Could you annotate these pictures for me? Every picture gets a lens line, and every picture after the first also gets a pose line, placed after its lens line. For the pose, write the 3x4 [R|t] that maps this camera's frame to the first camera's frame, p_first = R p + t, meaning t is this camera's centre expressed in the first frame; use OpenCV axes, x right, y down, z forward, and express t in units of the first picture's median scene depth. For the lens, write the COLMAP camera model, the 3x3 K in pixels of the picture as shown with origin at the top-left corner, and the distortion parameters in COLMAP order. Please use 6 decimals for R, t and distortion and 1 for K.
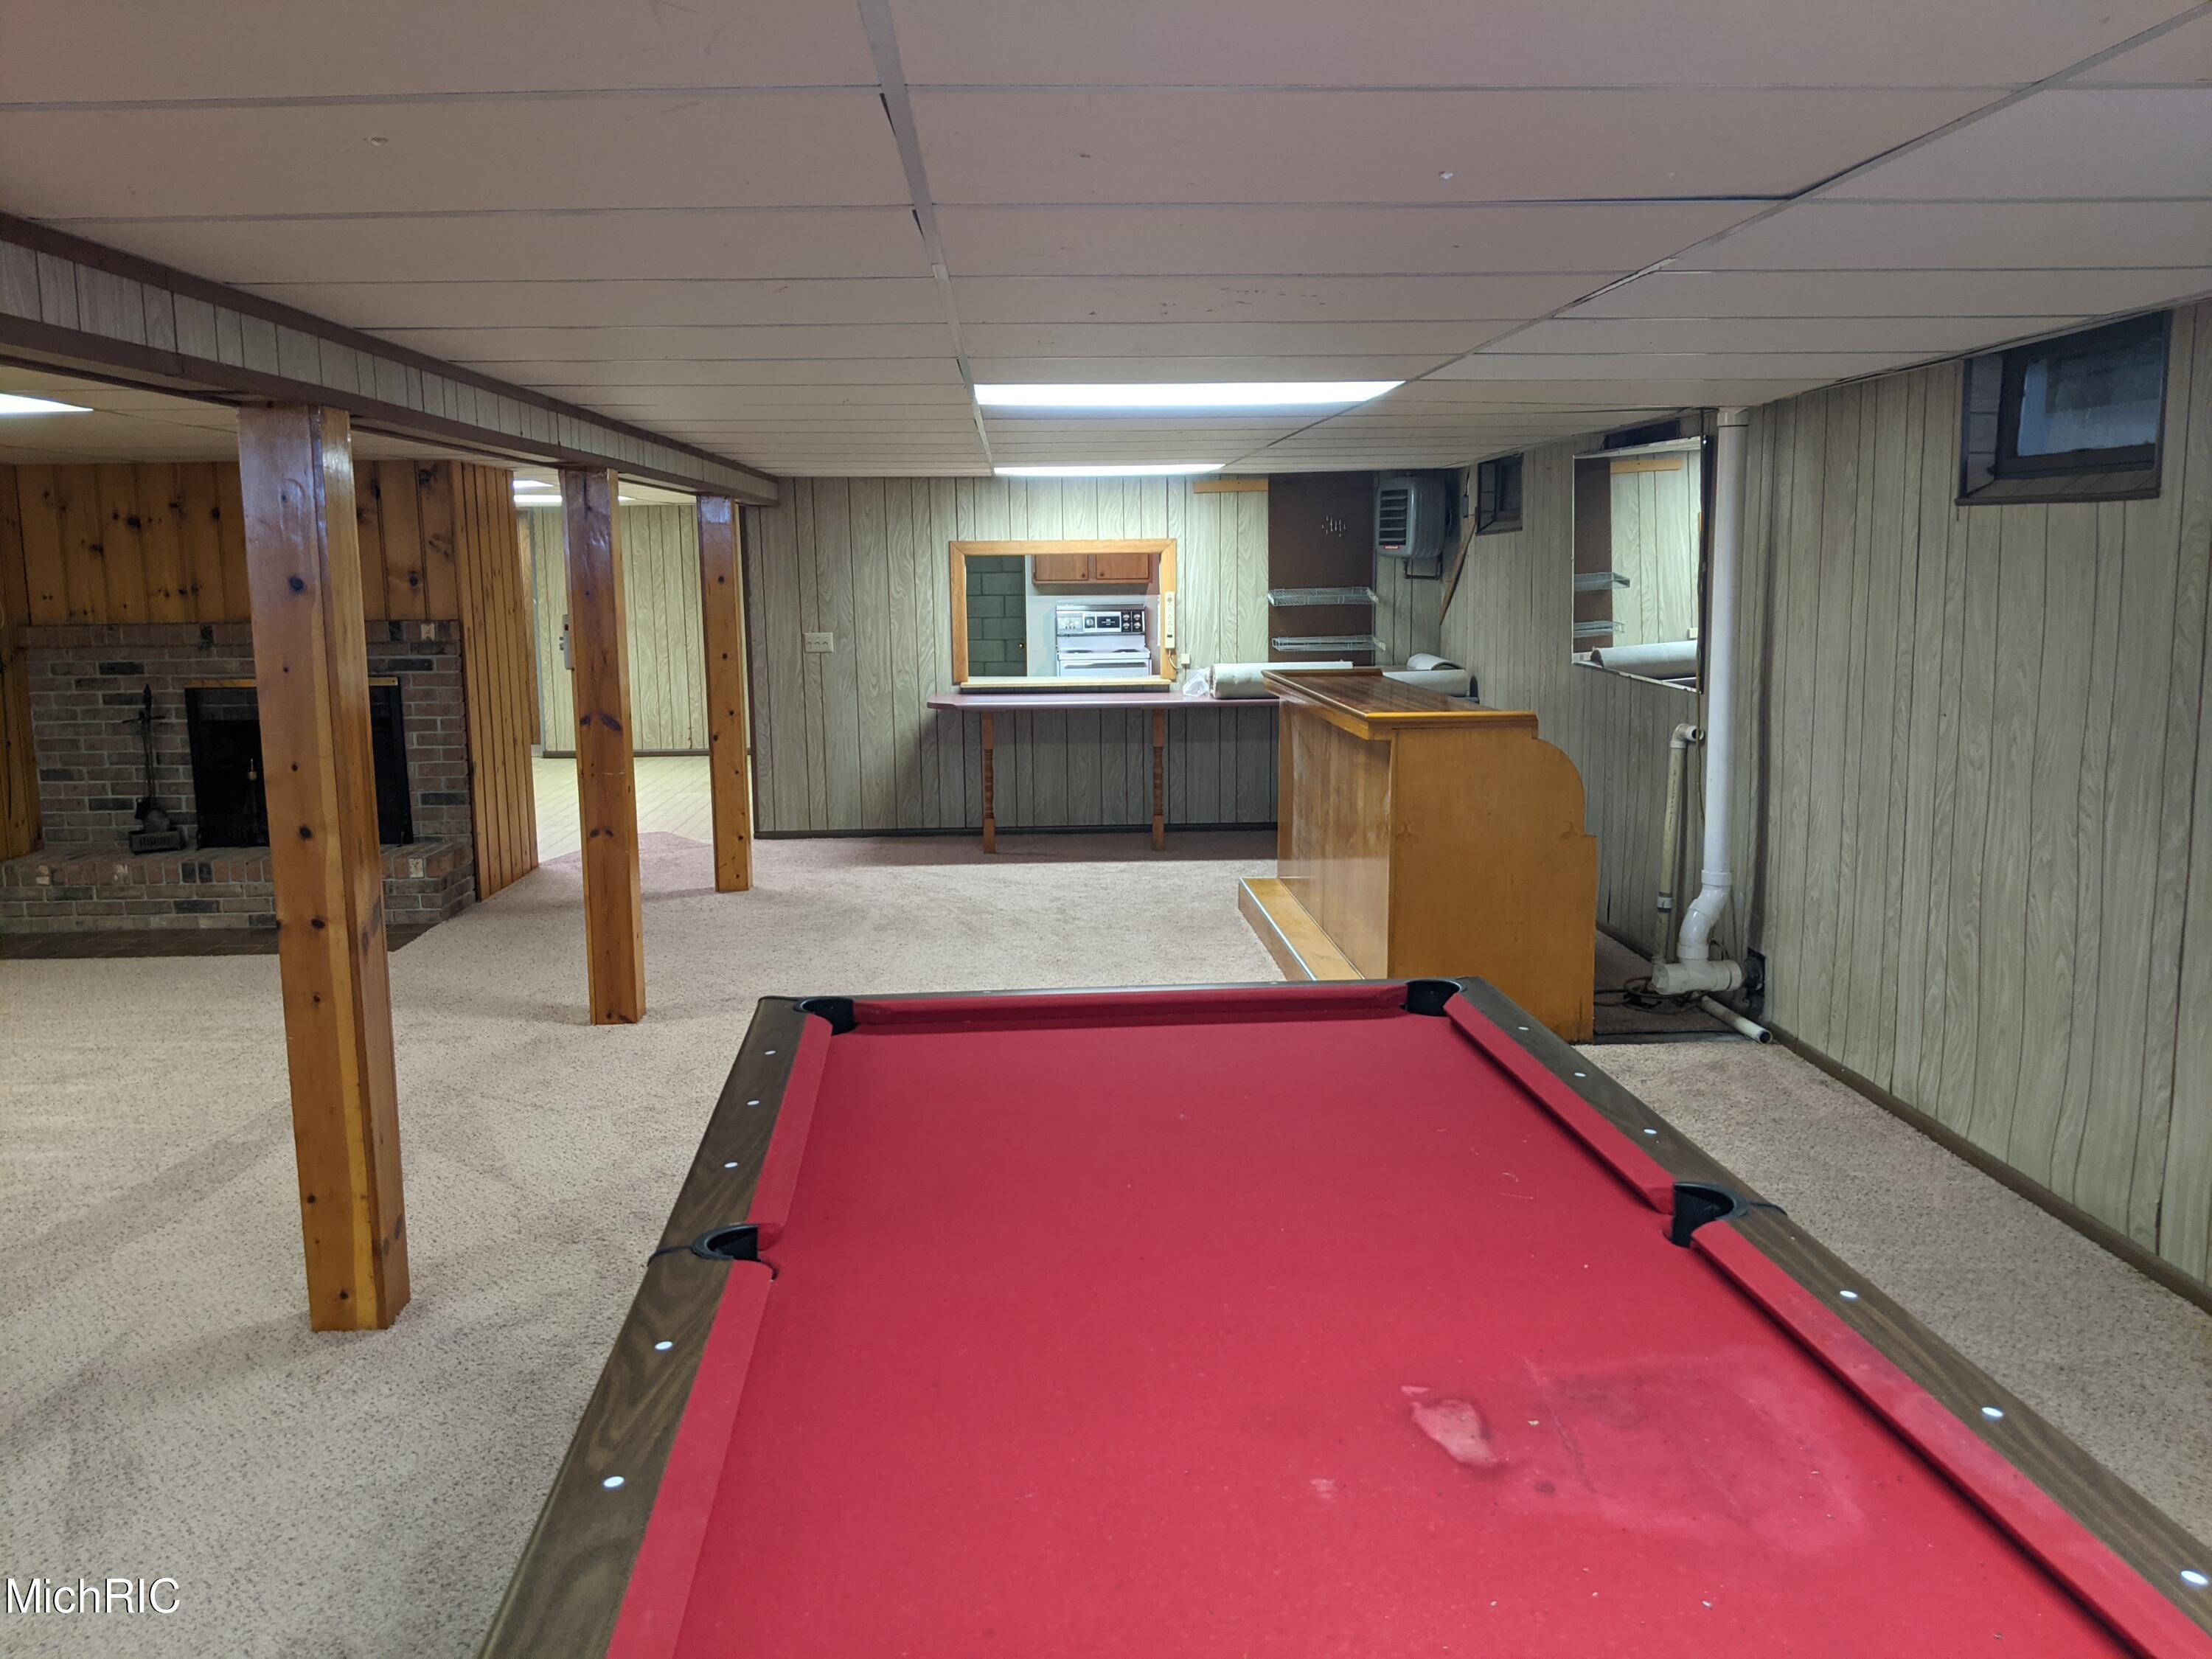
lens RADIAL K [[1832.3, 0, 1106.0], [0, 1832.3, 829.5], [0, 0, 1]] dist [0.193573, -0.347899]
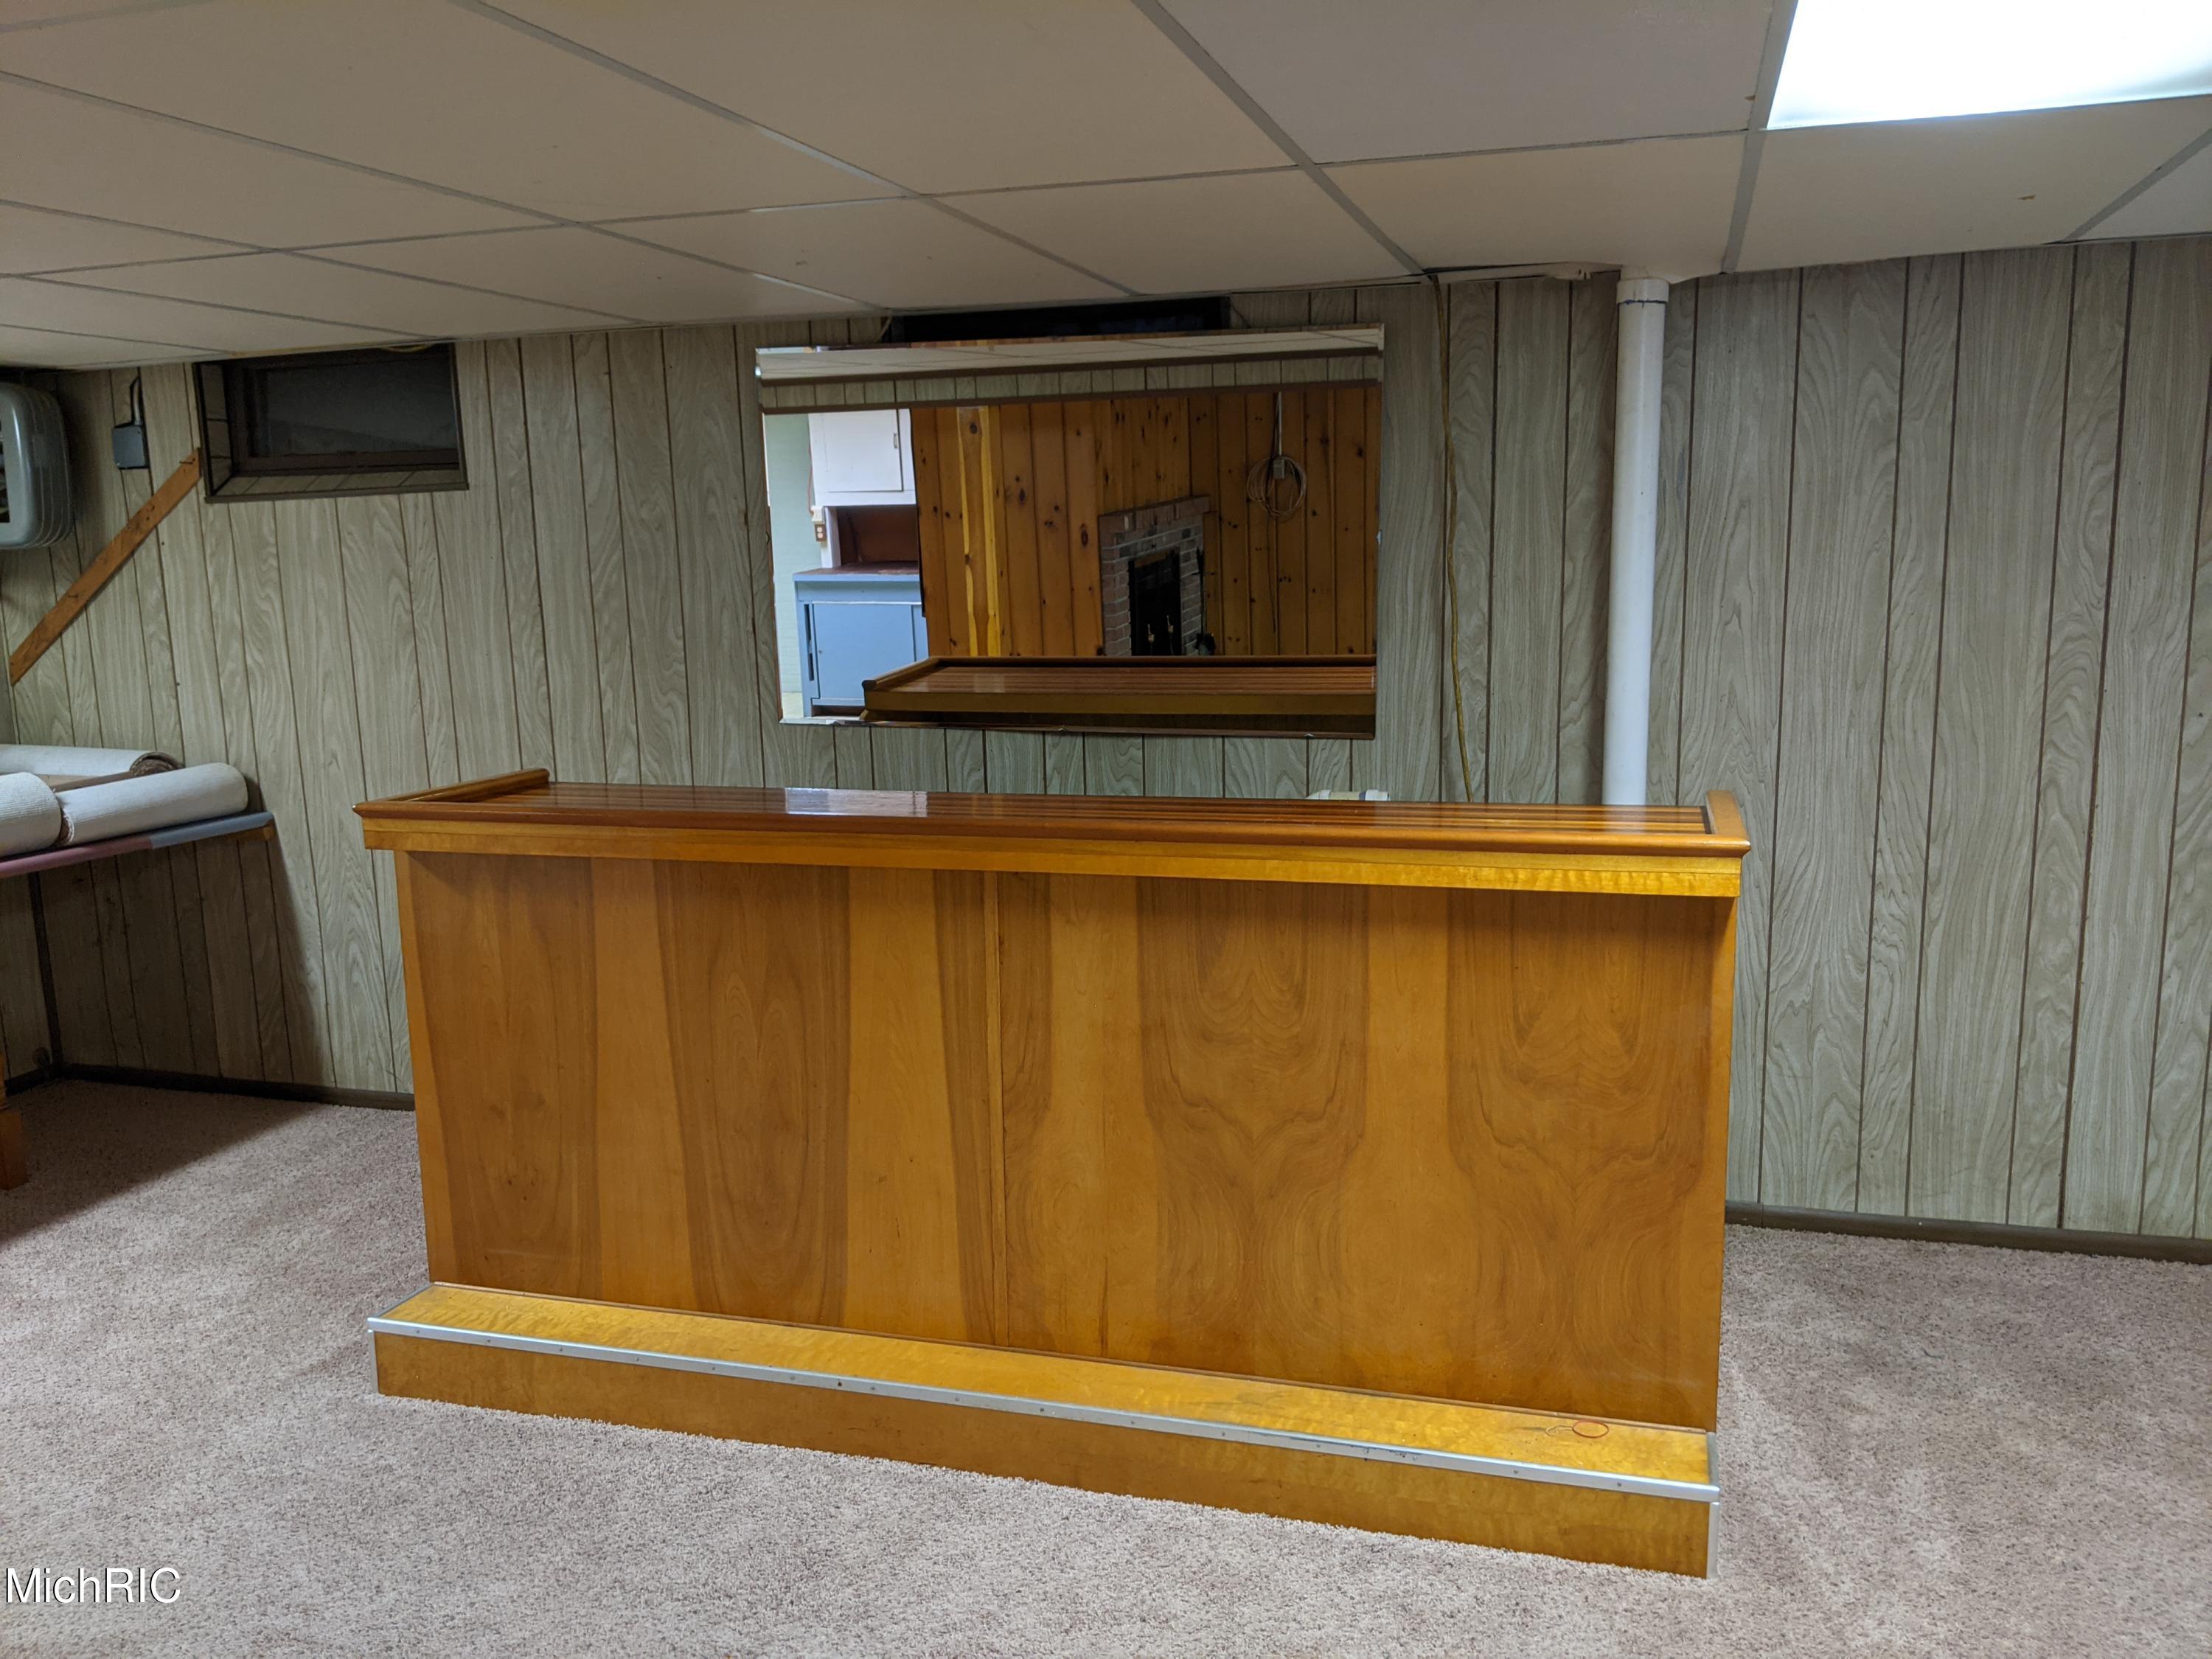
lens RADIAL K [[1795.8, 0, 1104.6], [0, 1795.8, 861.3], [0, 0, 1]] dist [0.071728, -0.143380]
pose [[0.340020, -0.164500, 0.925919, -0.222095], [0.155702, 0.980841, 0.117079, -0.091815], [-0.927439, 0.104358, 0.359118, 0.677742]]
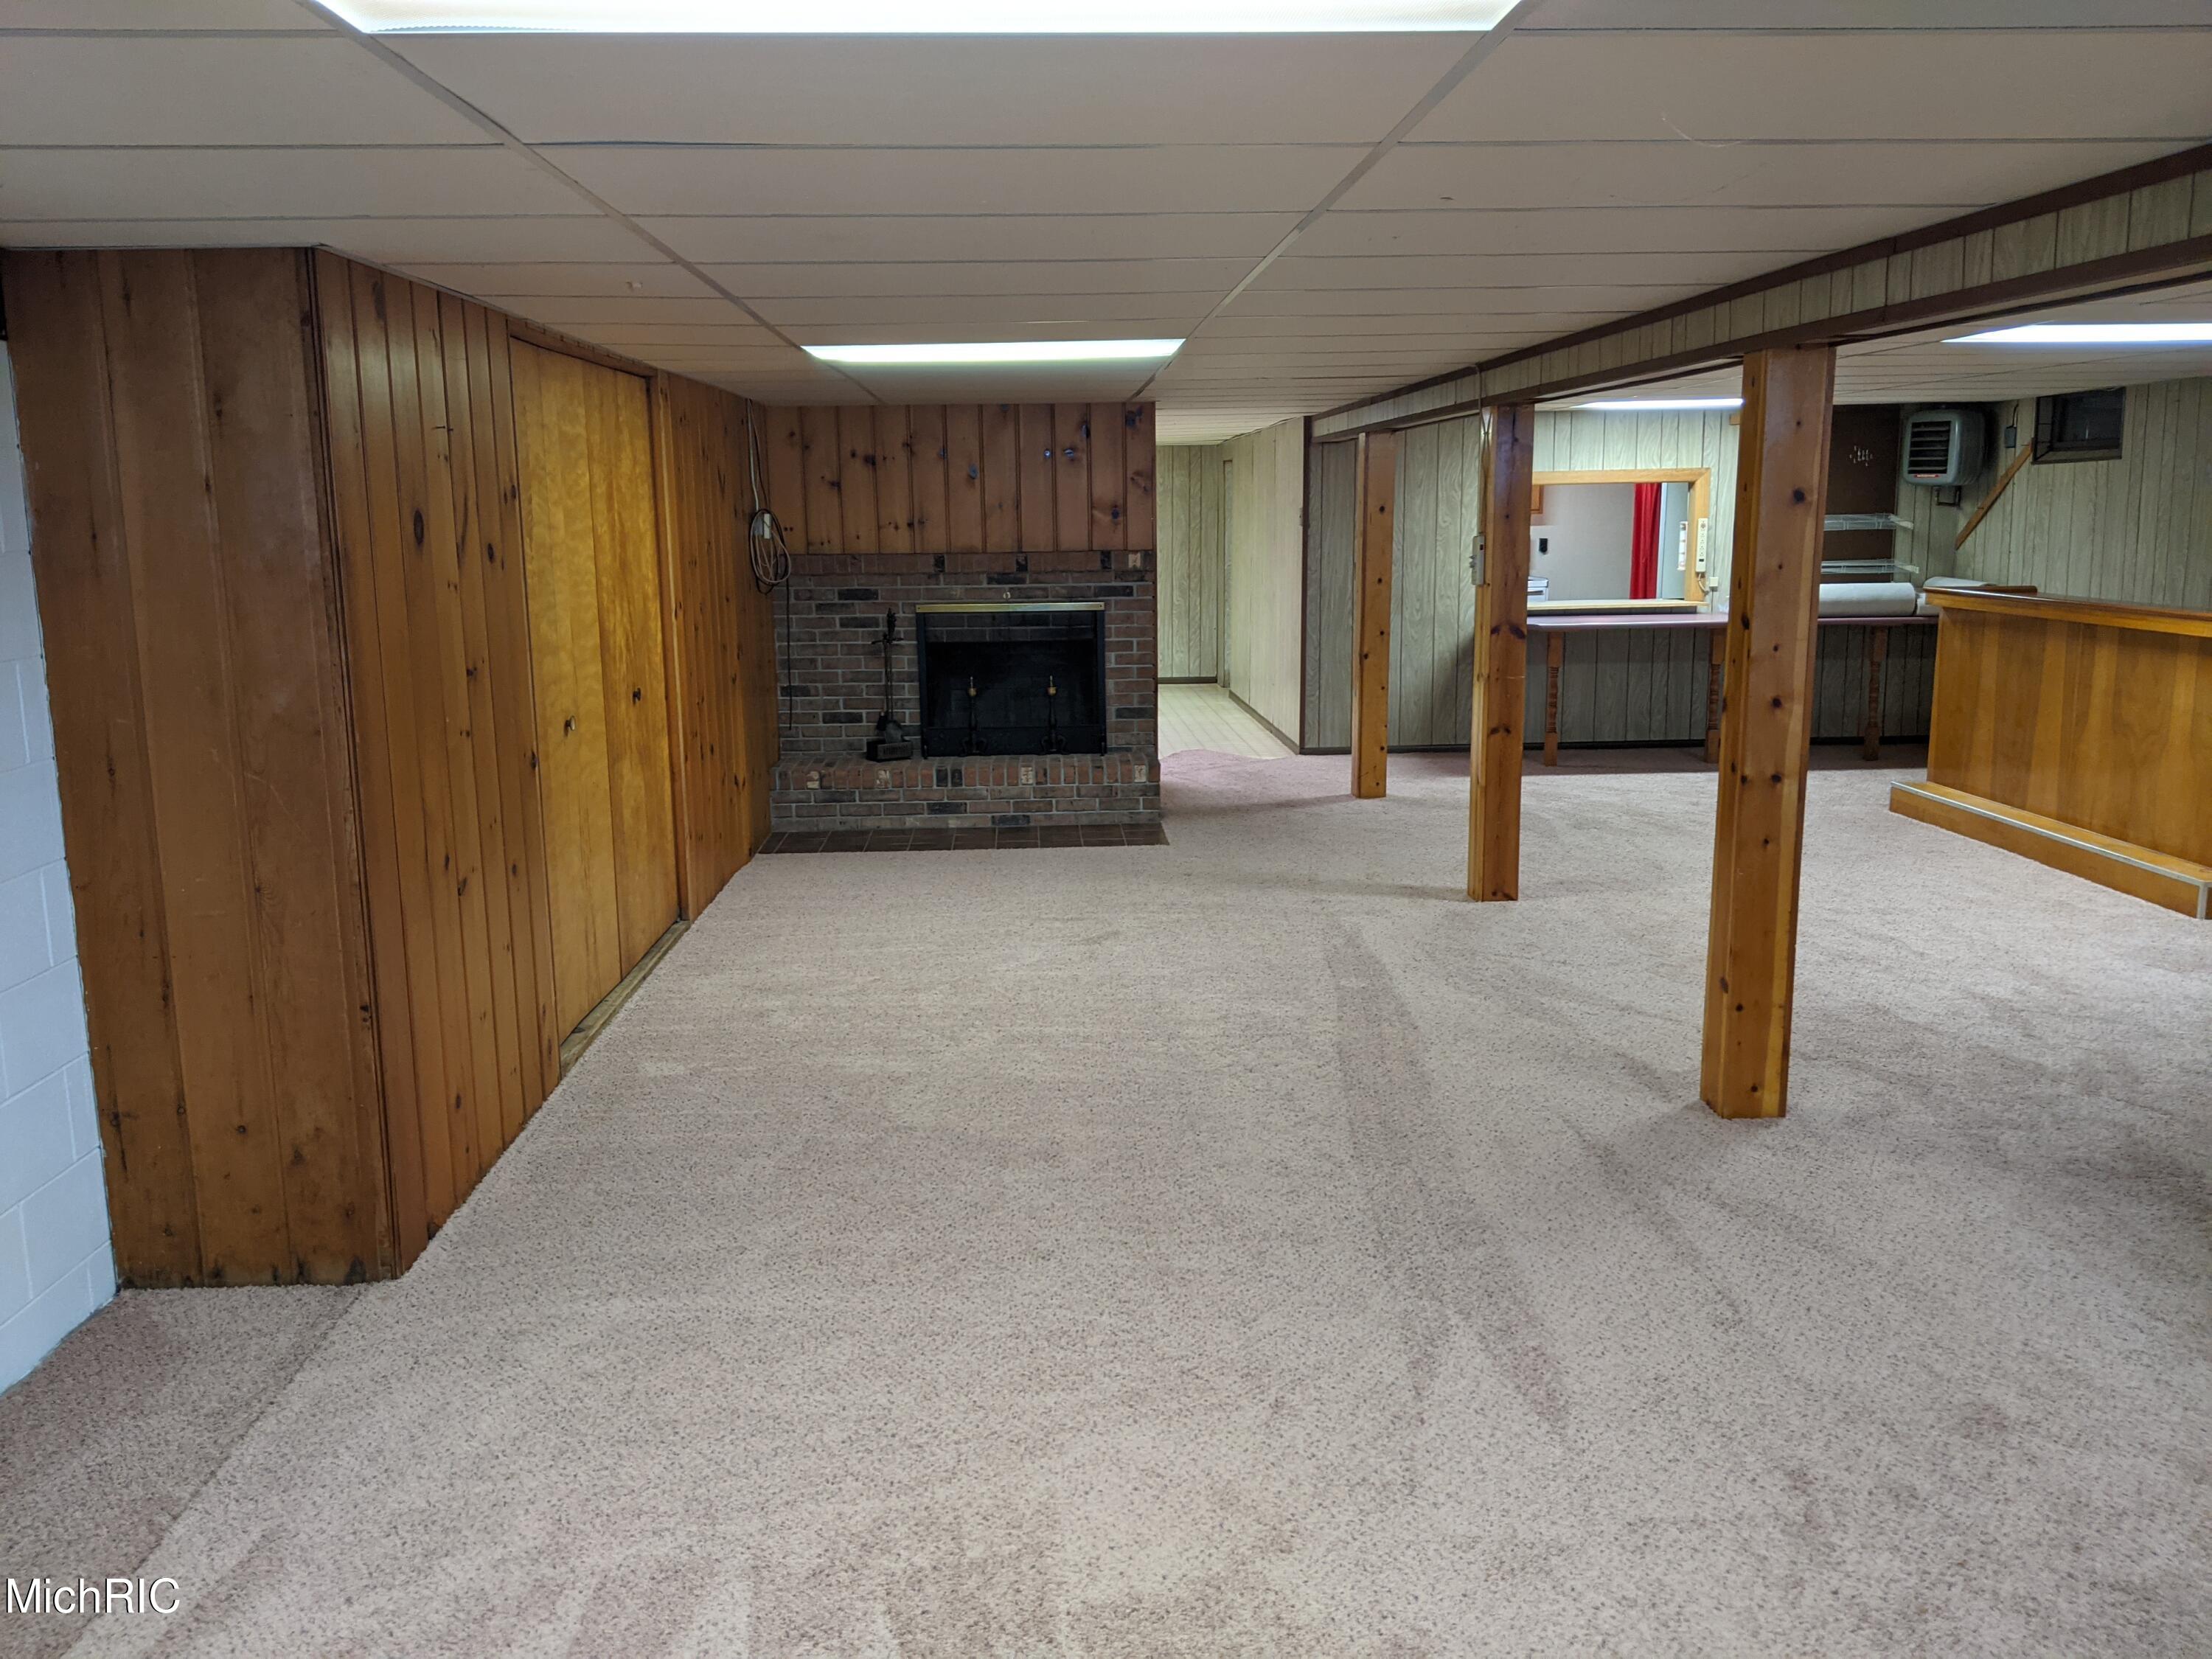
lens RADIAL K [[1832.3, 0, 1106.0], [0, 1832.3, 829.5], [0, 0, 1]] dist [0.193573, -0.347899]
pose [[0.999915, -0.001817, 0.012943, -0.392061], [0.001432, 0.999558, 0.029711, 0.020729], [-0.012992, -0.029690, 0.999475, -0.091013]]
